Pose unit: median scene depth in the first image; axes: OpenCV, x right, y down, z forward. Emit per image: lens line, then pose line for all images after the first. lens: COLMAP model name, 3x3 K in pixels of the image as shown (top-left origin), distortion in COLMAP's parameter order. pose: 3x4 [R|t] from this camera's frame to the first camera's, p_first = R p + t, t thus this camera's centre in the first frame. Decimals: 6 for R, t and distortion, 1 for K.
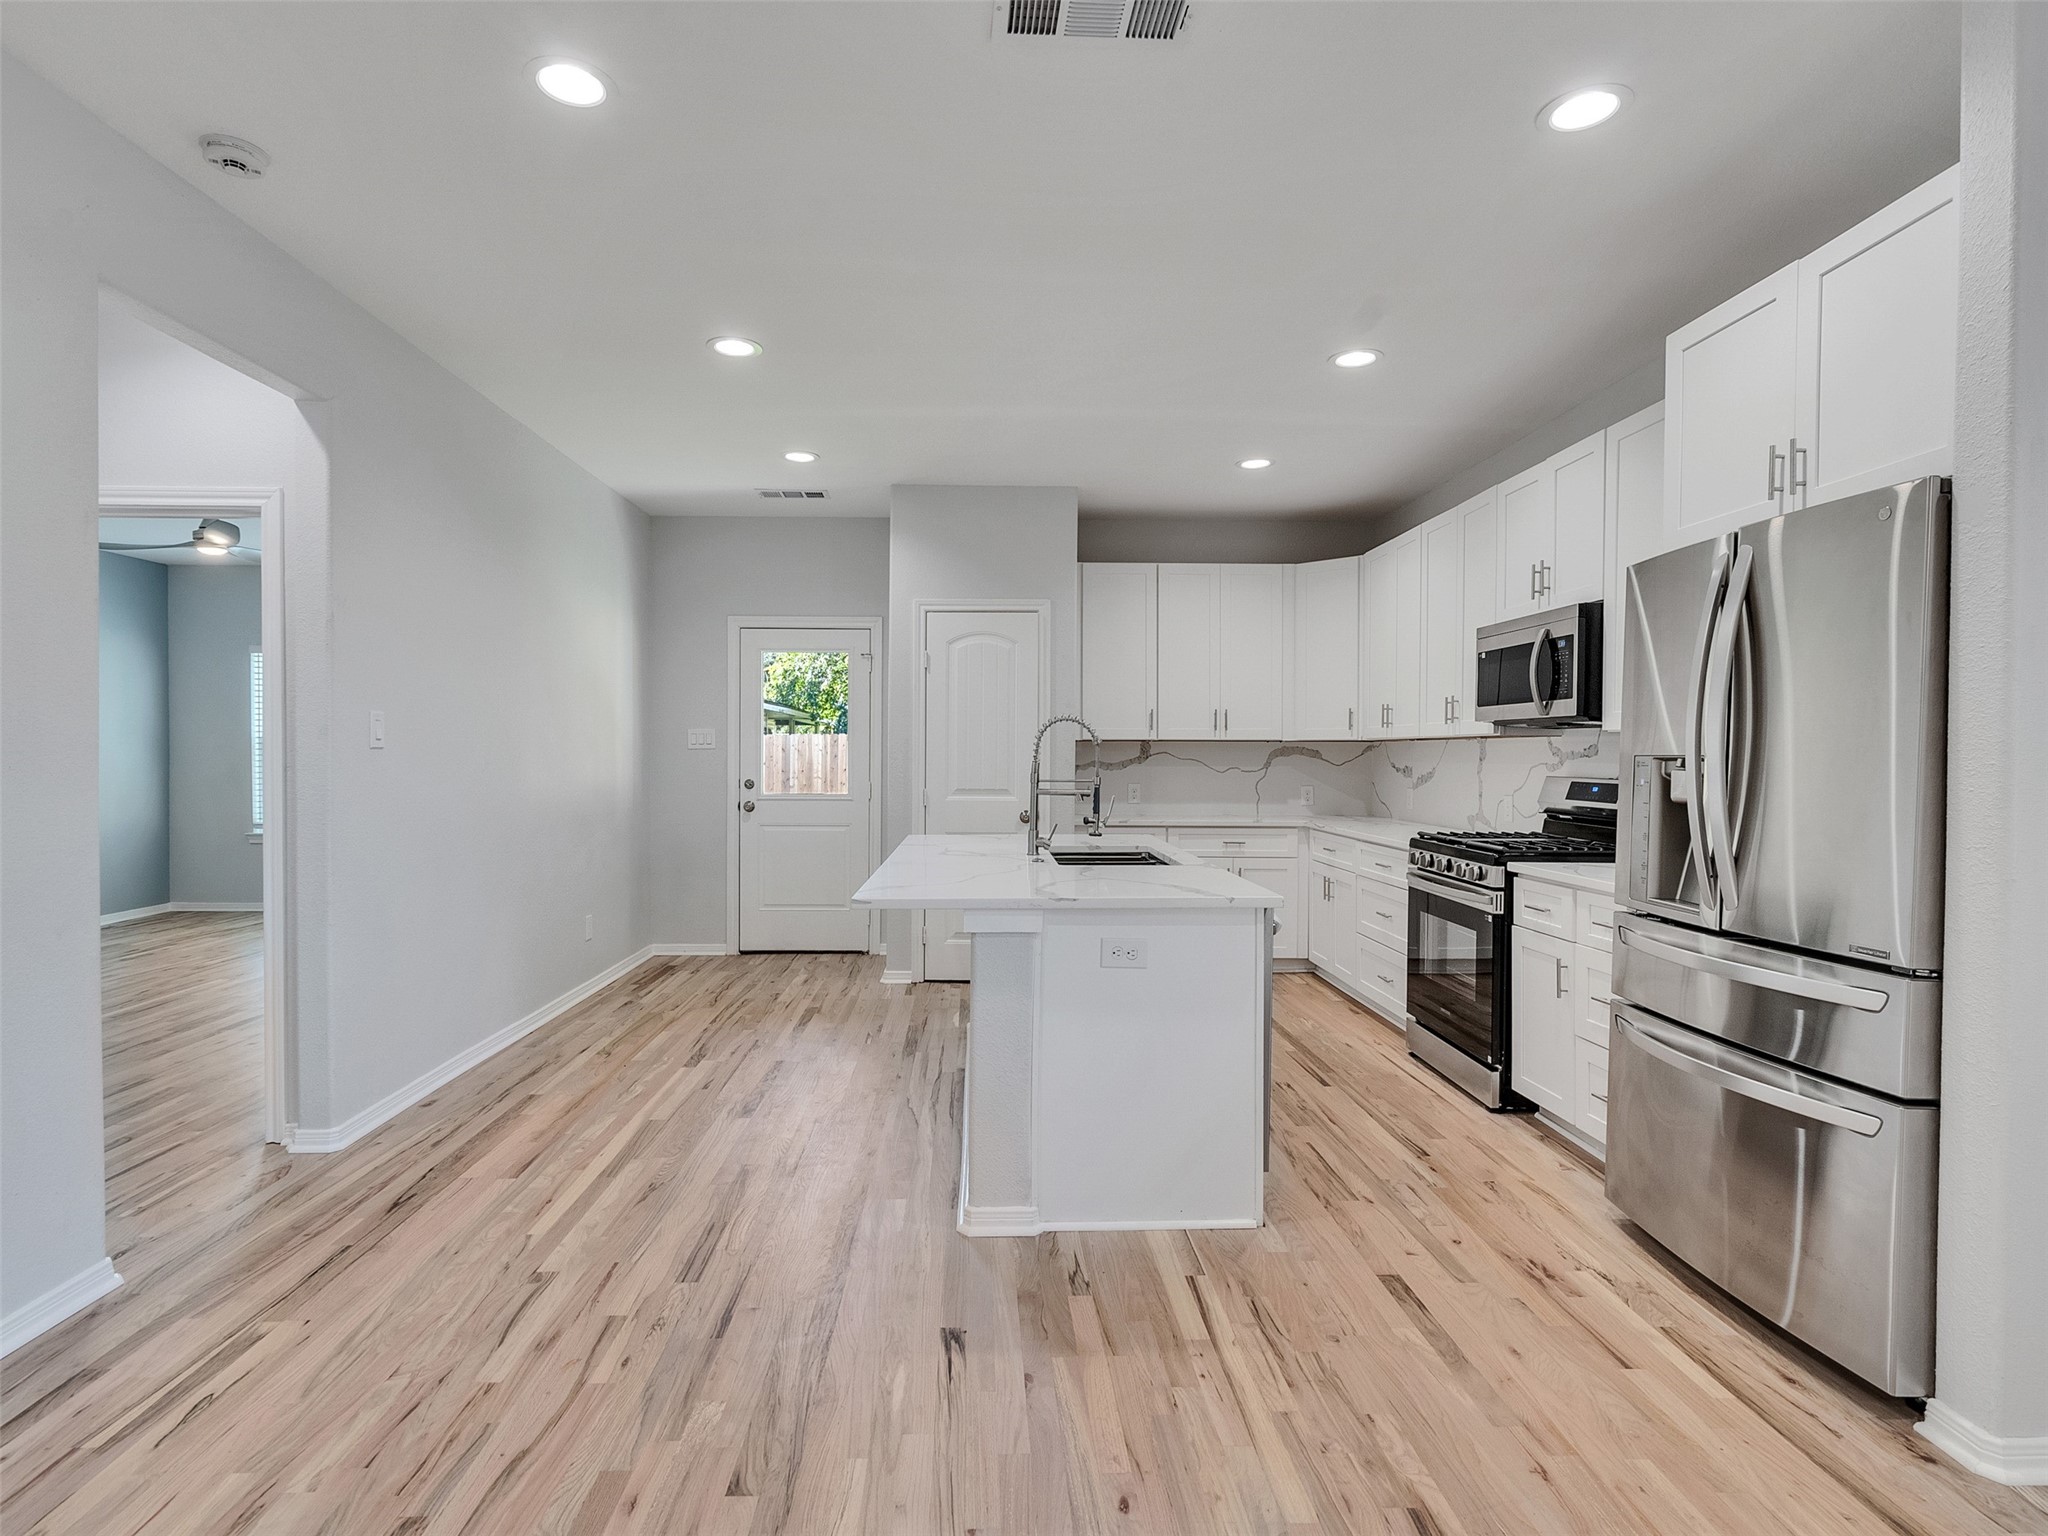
lens RADIAL K [[1044.5, 0, 1006.5], [0, 1044.5, 766.5], [0, 0, 1]] dist [-0.007857, 0.004496]
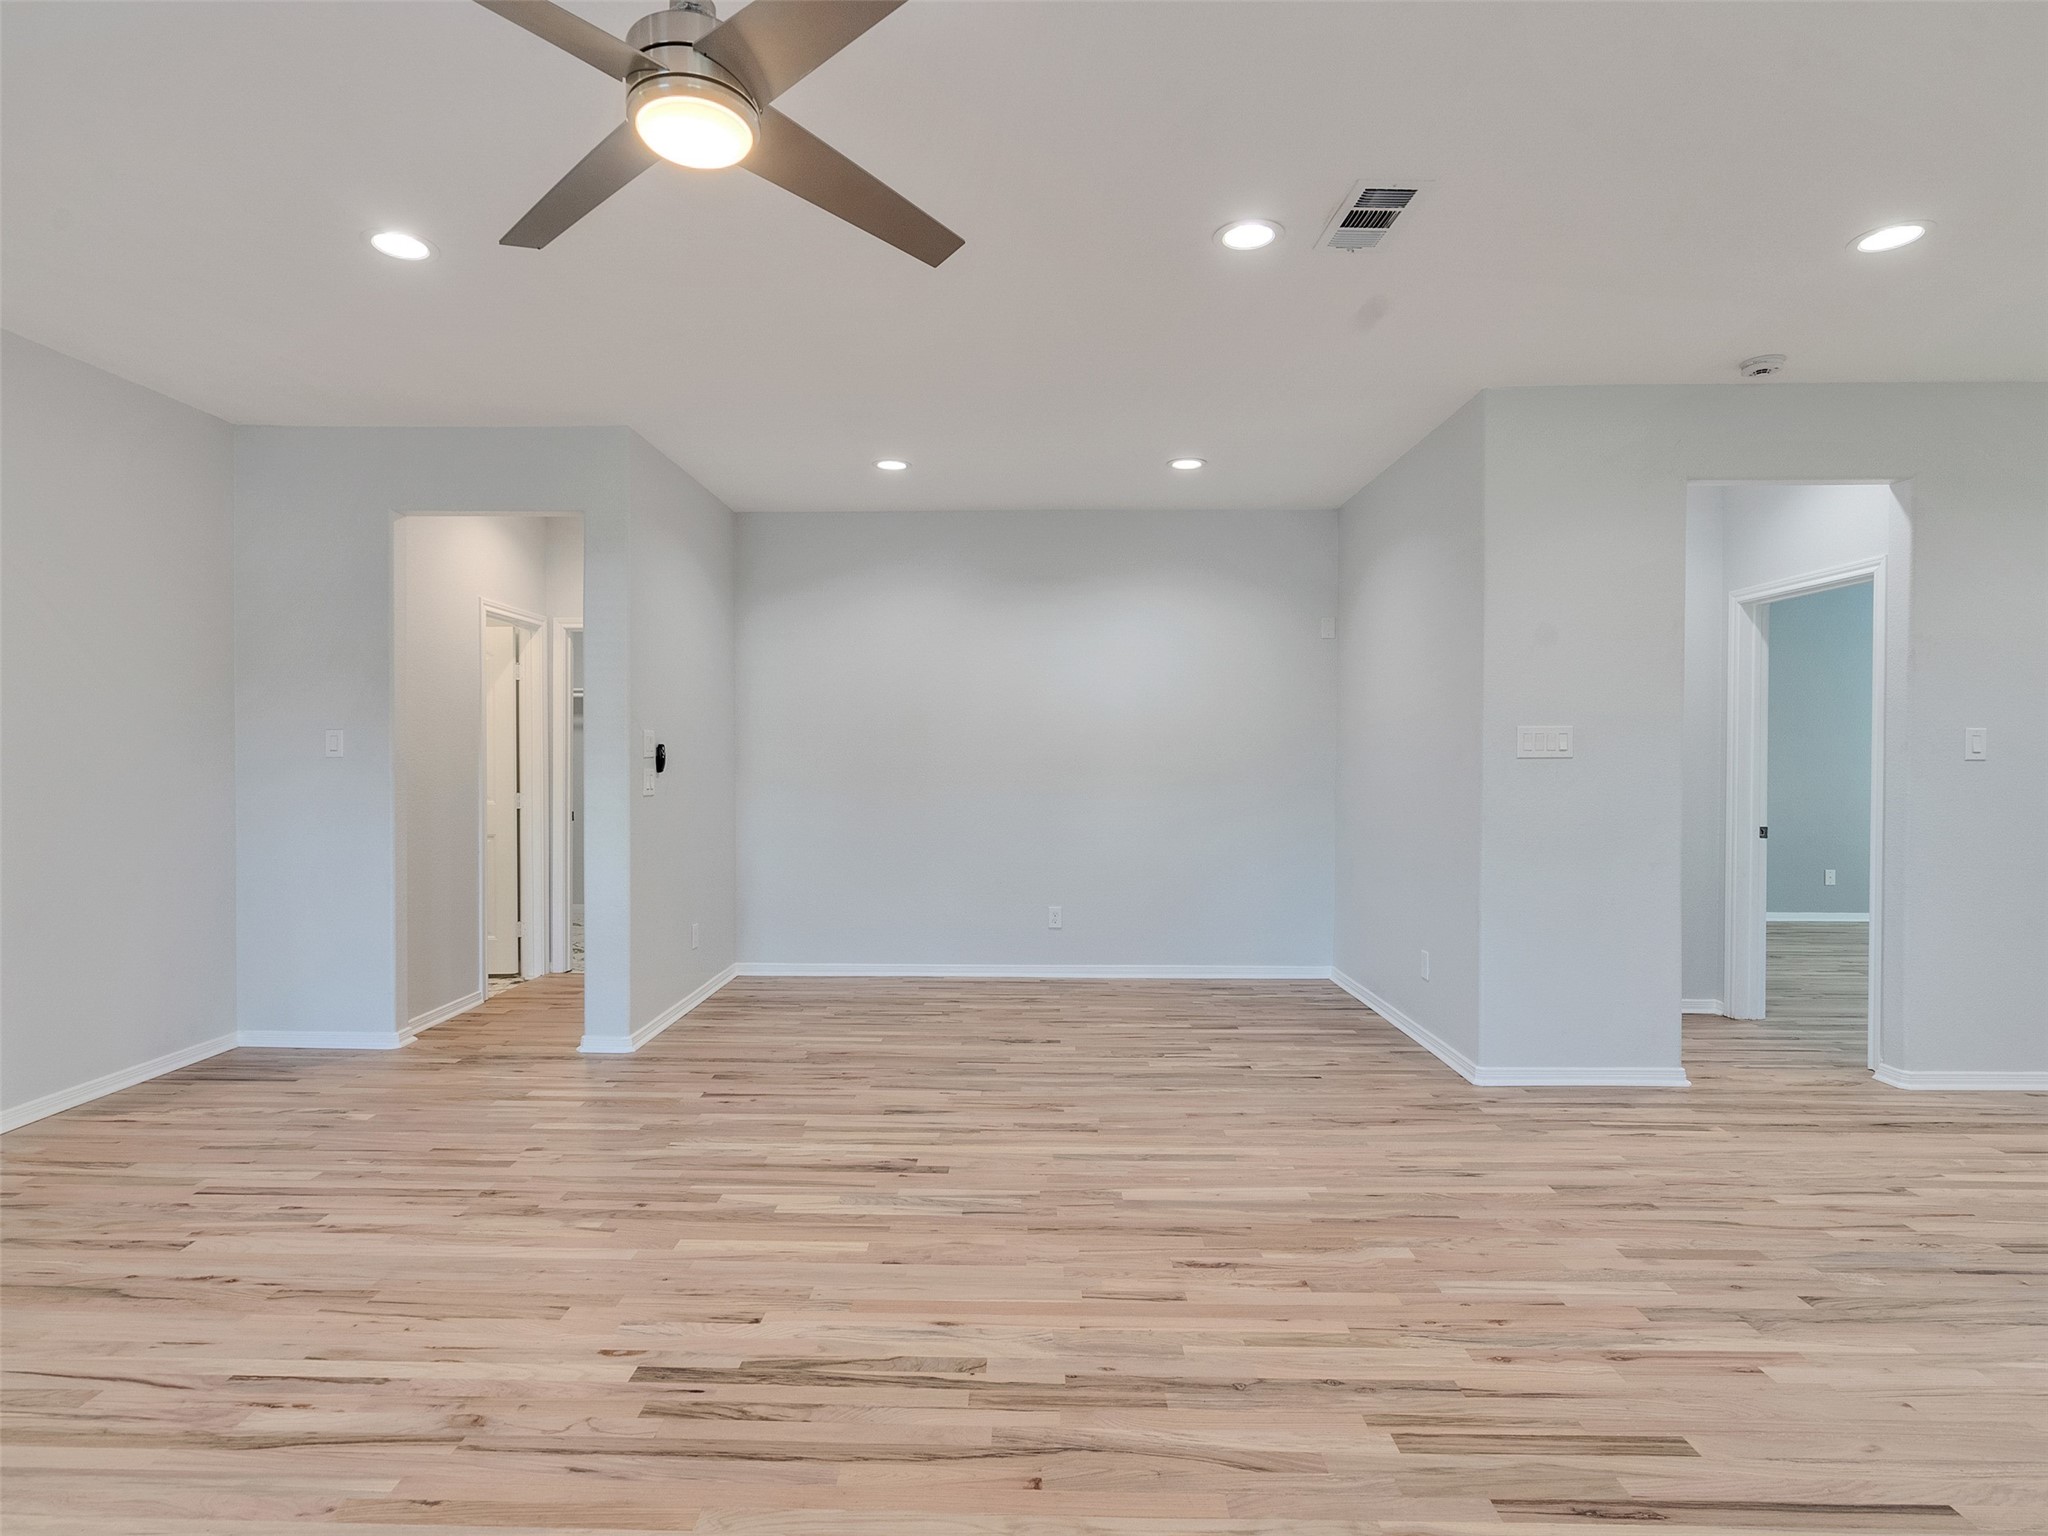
lens RADIAL K [[1044.5, 0, 1006.5], [0, 1044.5, 766.5], [0, 0, 1]] dist [-0.007857, 0.004496]
pose [[-0.050197, 0.004767, -0.998728, 0.567807], [-0.015180, 0.999869, 0.005535, -0.000717], [0.998624, 0.015438, -0.050118, -0.000436]]
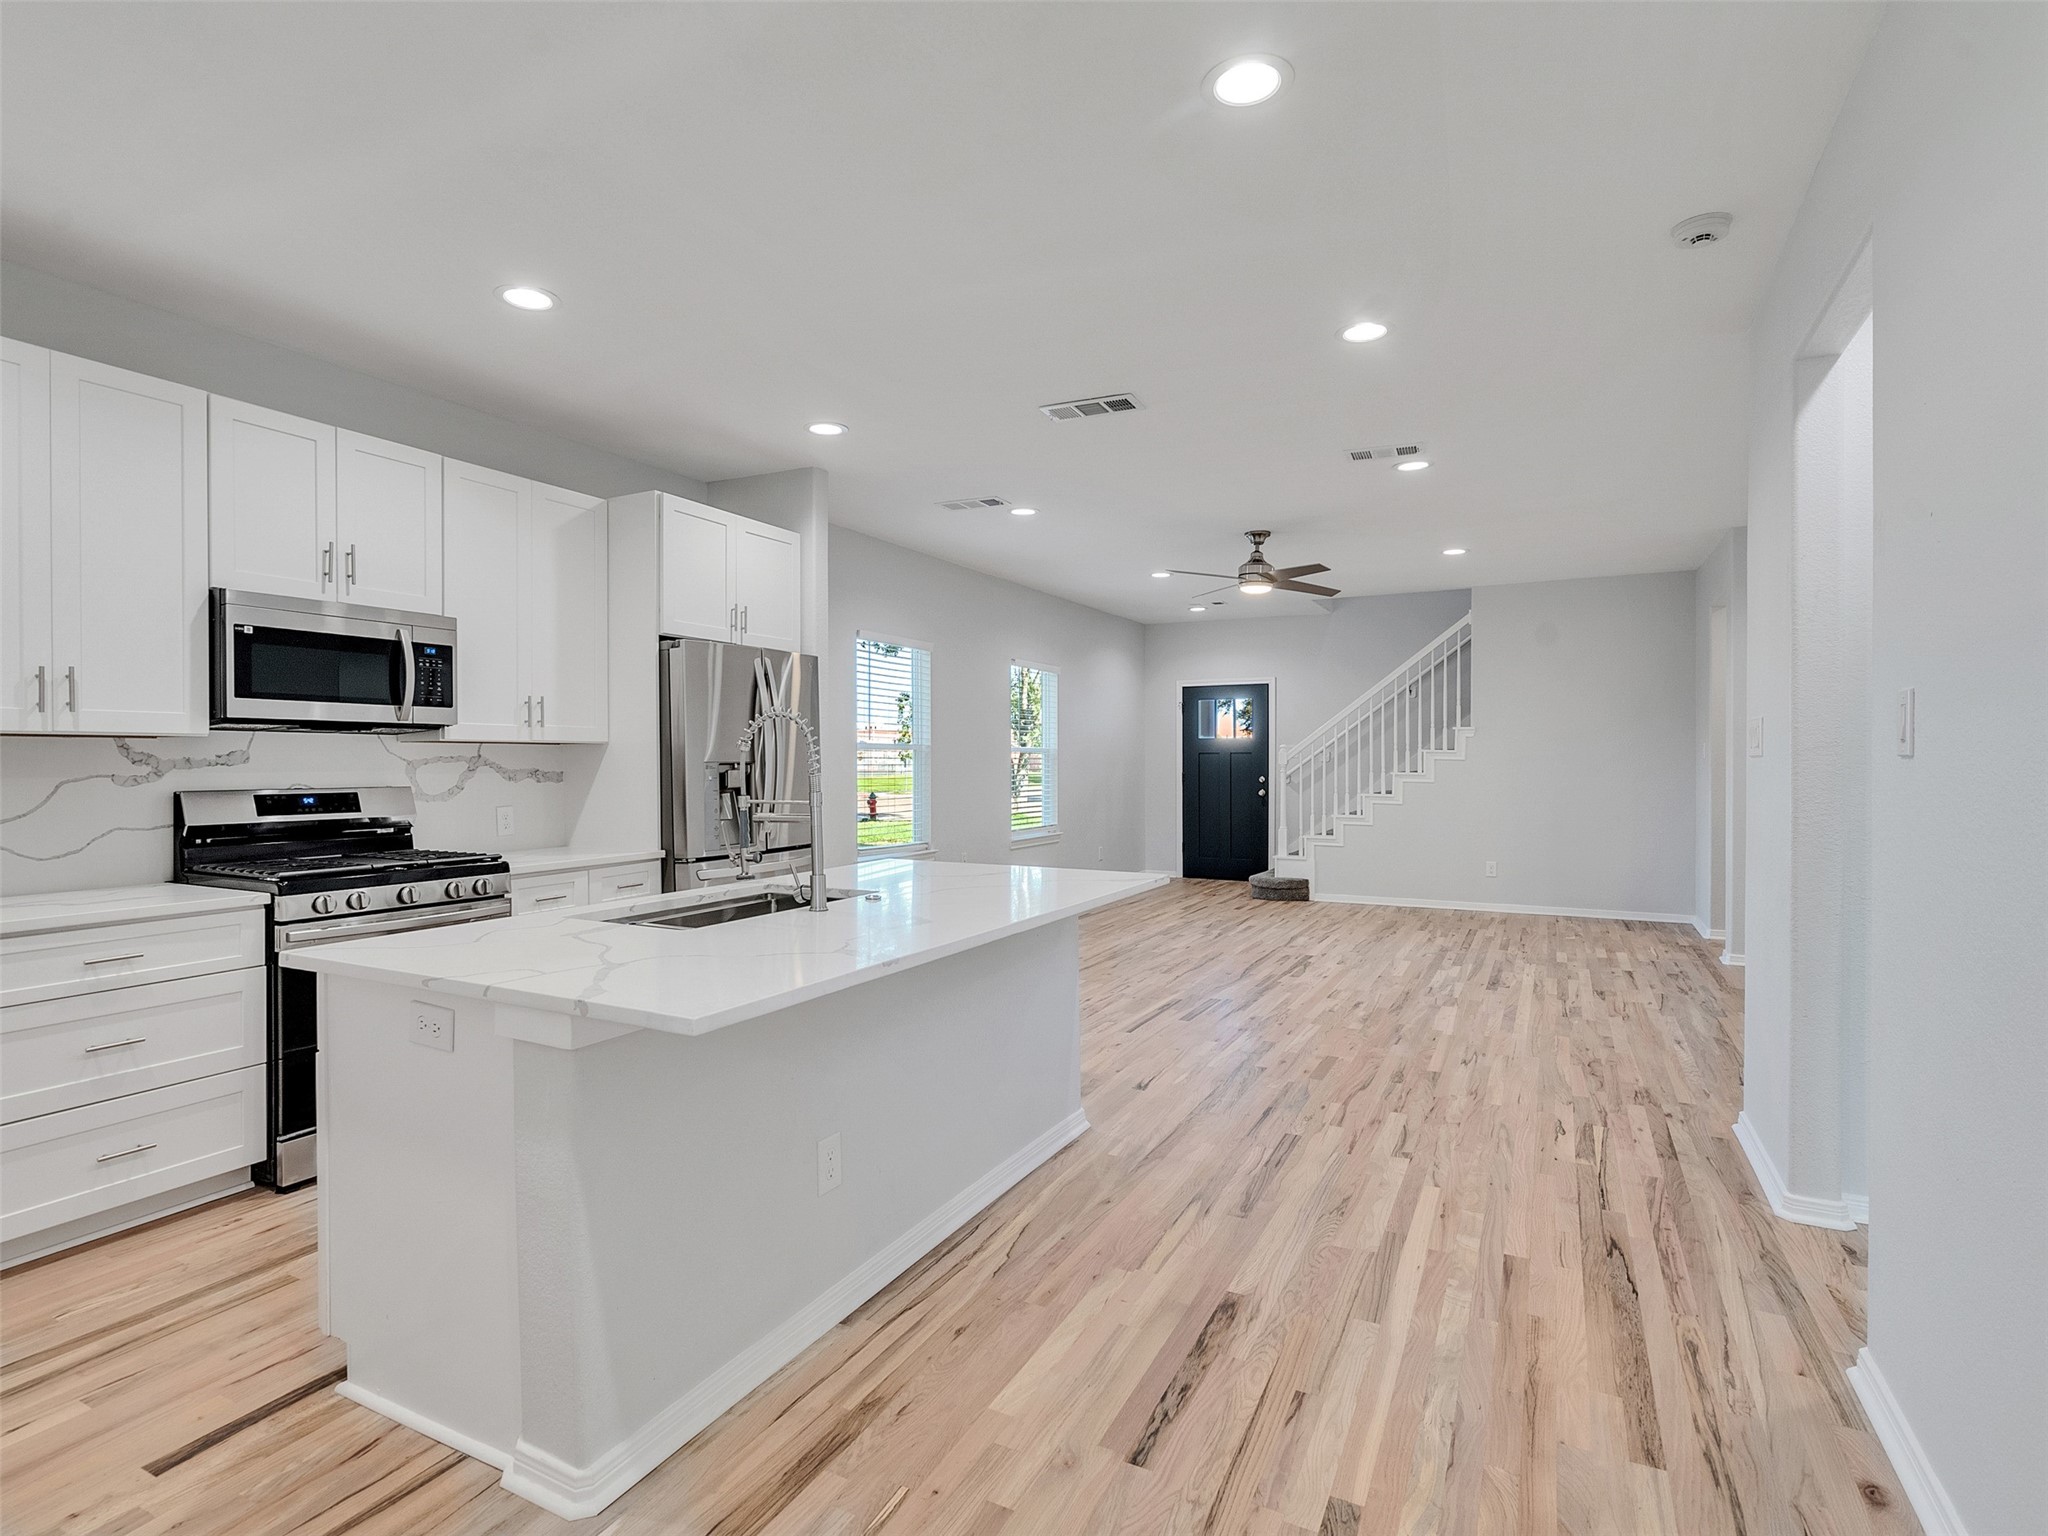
lens RADIAL K [[1044.5, 0, 1006.5], [0, 1044.5, 766.5], [0, 0, 1]] dist [-0.007857, 0.004496]
pose [[-0.871453, -0.005810, 0.490444, -0.448637], [0.004188, 0.999805, 0.019285, -0.024681], [-0.490461, 0.018860, -0.871259, 1.645082]]
